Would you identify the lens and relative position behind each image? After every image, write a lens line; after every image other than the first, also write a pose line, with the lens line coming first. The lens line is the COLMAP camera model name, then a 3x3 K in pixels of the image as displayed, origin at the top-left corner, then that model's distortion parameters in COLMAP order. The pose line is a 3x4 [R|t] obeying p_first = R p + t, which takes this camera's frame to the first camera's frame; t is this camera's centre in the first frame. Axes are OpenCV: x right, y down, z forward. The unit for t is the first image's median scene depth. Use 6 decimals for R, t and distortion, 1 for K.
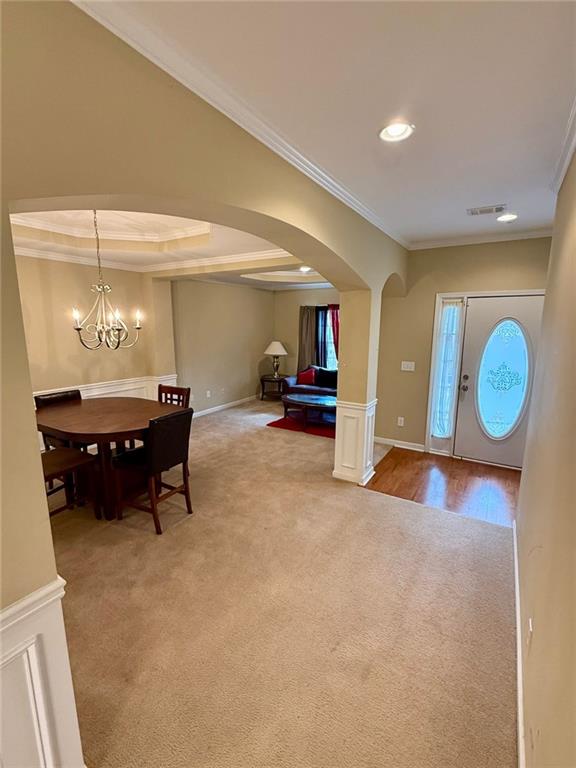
lens RADIAL K [[314.1, 0, 287.2], [0, 314.1, 373.4], [0, 0, 1]] dist [0.000159, -0.000017]
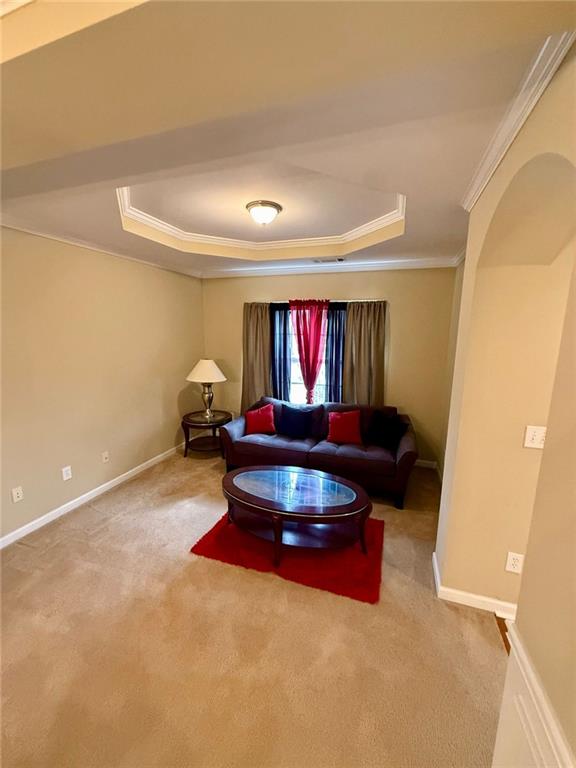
lens RADIAL K [[306.7, 0, 288.8], [0, 306.7, 382.5], [0, 0, 1]] dist [-0.000404, -0.000073]
pose [[0.974763, -0.030449, 0.221154, -0.012889], [0.028249, 0.999515, 0.013105, -0.061193], [-0.221446, -0.006527, 0.975151, 0.388494]]
